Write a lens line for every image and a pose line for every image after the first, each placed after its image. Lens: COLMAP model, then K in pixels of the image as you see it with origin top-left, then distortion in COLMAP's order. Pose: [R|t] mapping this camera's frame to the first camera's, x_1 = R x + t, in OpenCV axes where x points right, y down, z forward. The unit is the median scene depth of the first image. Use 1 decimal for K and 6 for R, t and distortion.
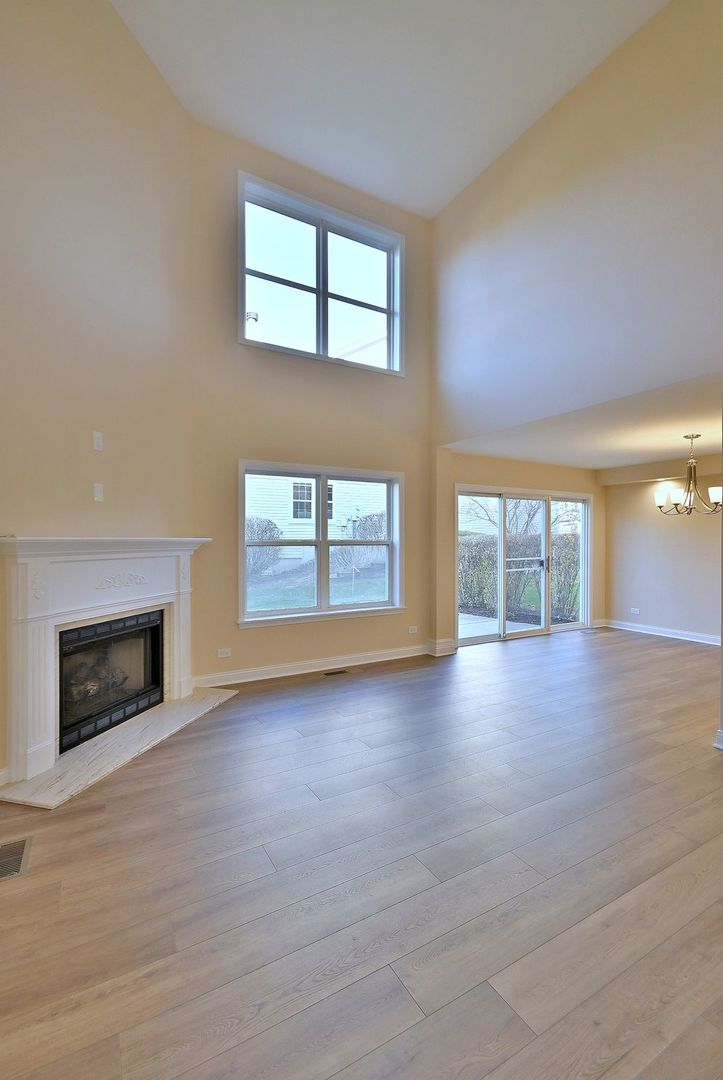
lens RADIAL K [[475.3, 0, 361.1], [0, 475.3, 528.3], [0, 0, 1]] dist [0.006468, -0.004286]
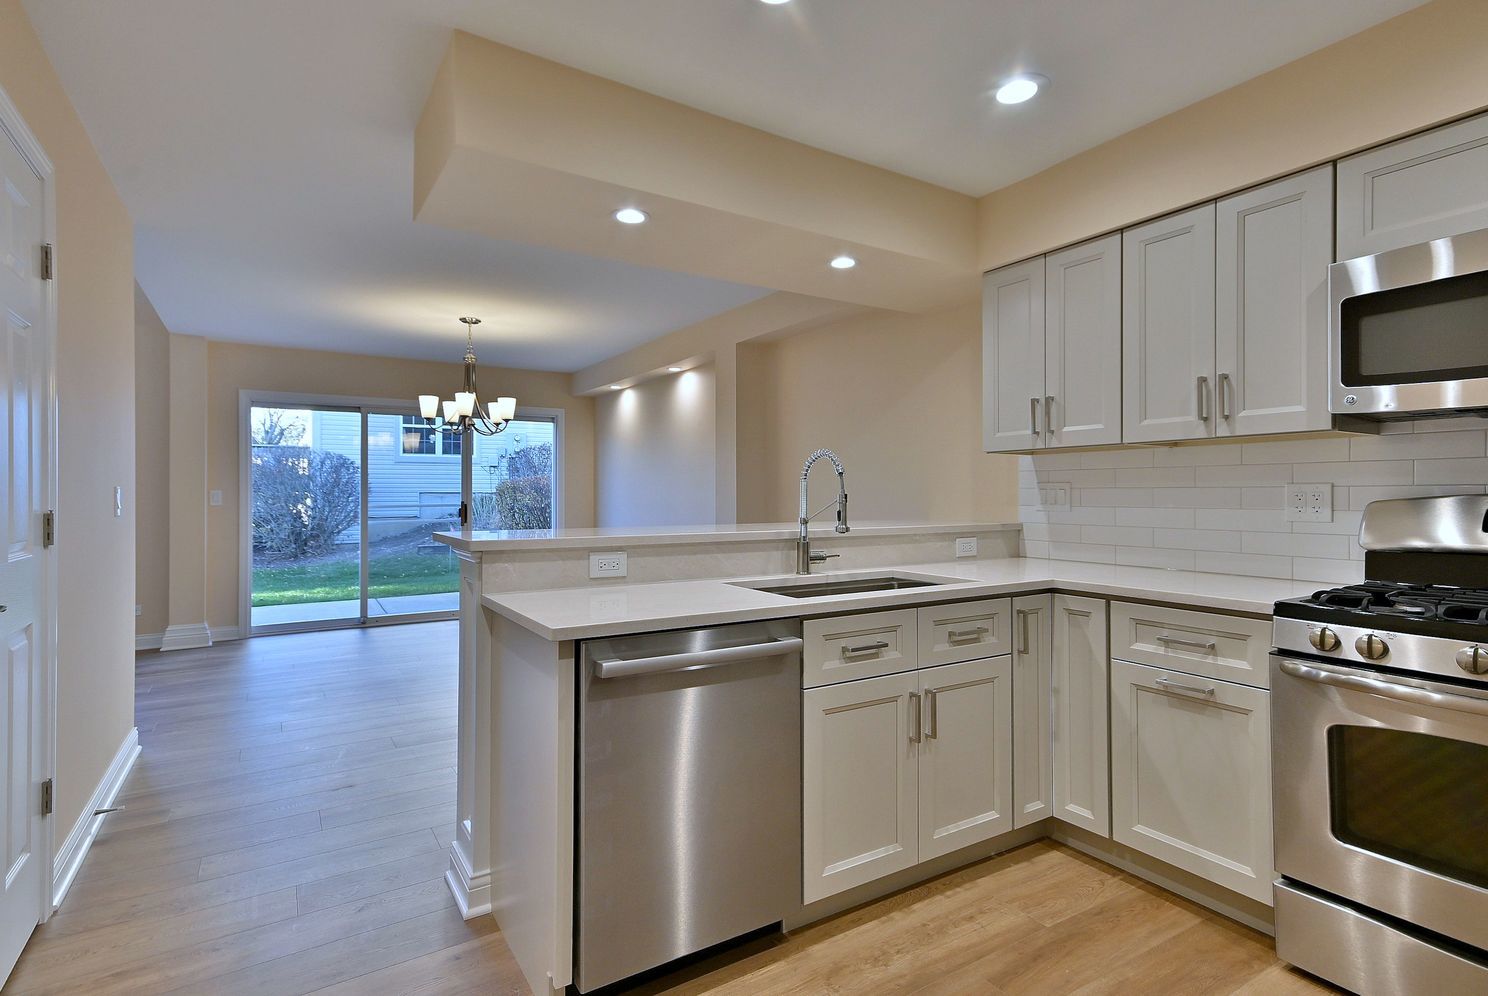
lens RADIAL K [[754.8, 0, 746.0], [0, 754.8, 487.5], [0, 0, 1]] dist [0.020419, -0.000001]
pose [[0.999334, -0.002511, 0.036408, 1.301998], [0.001877, 0.999846, 0.017449, 0.034898], [-0.036446, -0.017369, 0.999185, -0.139554]]
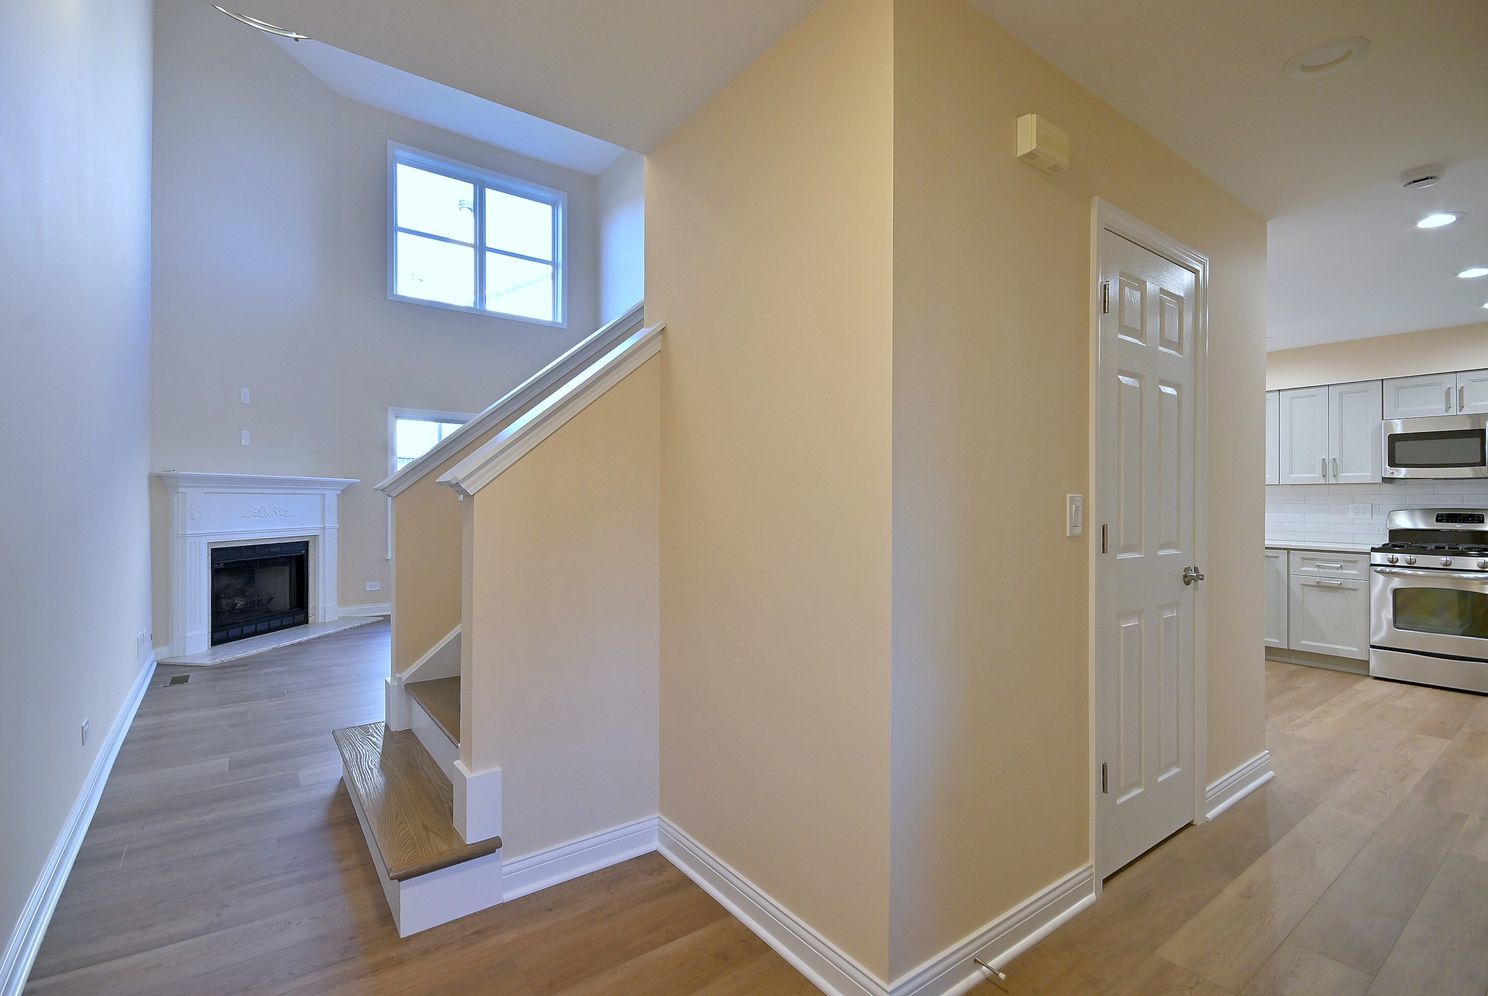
lens RADIAL K [[683.7, 0, 749.6], [0, 683.7, 493.3], [0, 0, 1]] dist [0.012601, -0.001431]
pose [[0.991789, 0.010985, 0.127411, 0.406119], [-0.012811, 0.999826, 0.013523, 0.020665], [-0.127240, -0.015044, 0.991758, -0.734704]]
